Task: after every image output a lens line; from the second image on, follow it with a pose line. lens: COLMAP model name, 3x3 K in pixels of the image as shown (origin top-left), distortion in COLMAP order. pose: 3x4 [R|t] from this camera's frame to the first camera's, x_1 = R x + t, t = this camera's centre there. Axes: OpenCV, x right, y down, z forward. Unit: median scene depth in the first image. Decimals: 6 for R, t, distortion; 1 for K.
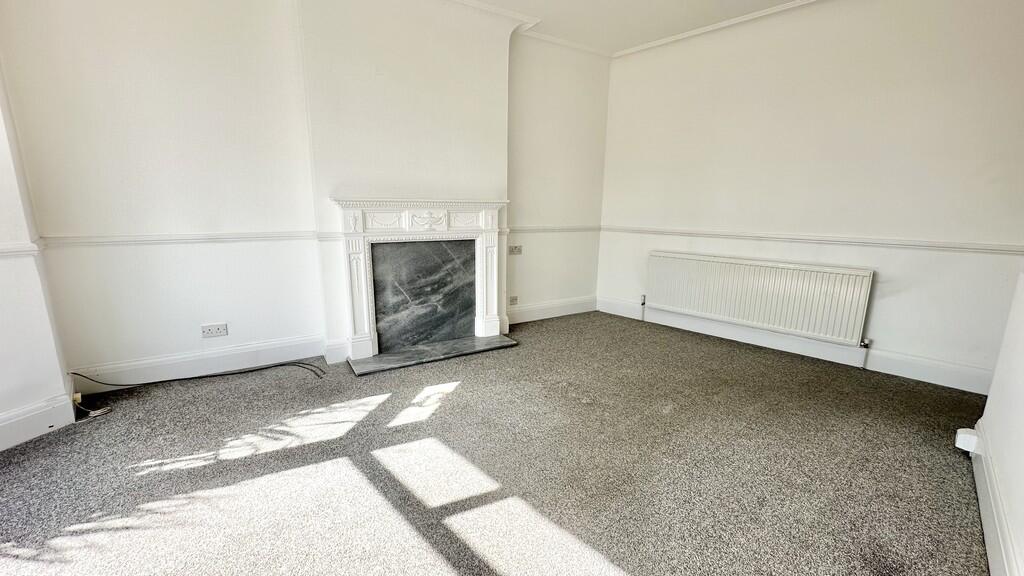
lens RADIAL K [[405.3, 0, 509.9], [0, 405.3, 288.1], [0, 0, 1]] dist [-0.009392, 0.000396]
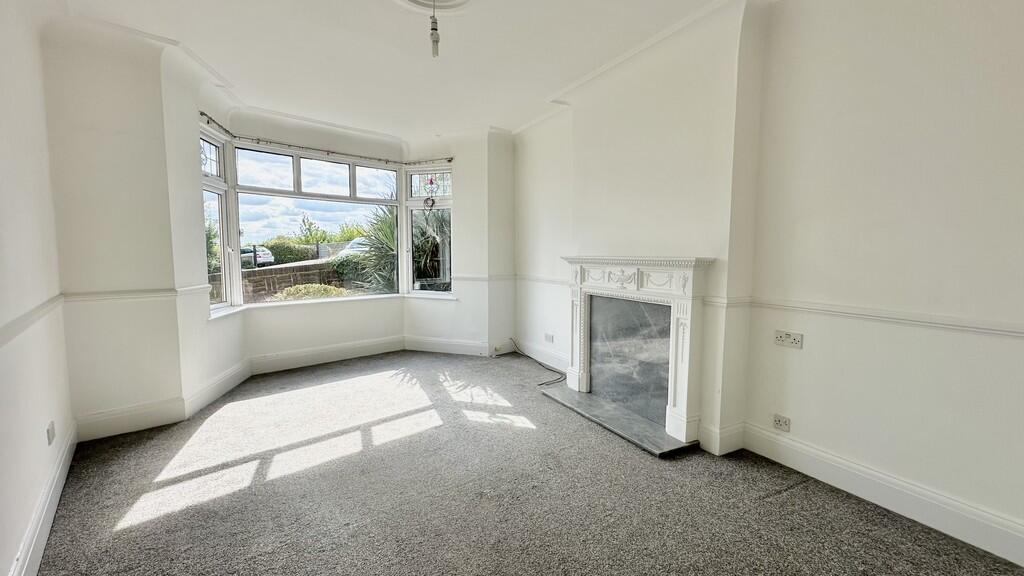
lens RADIAL K [[405.3, 0, 509.9], [0, 405.3, 288.1], [0, 0, 1]] dist [-0.009392, 0.000396]
pose [[-0.033269, 0.078975, -0.996321, 0.772972], [-0.199667, 0.976252, 0.084052, -0.171437], [0.979299, 0.201729, -0.016710, 0.756883]]
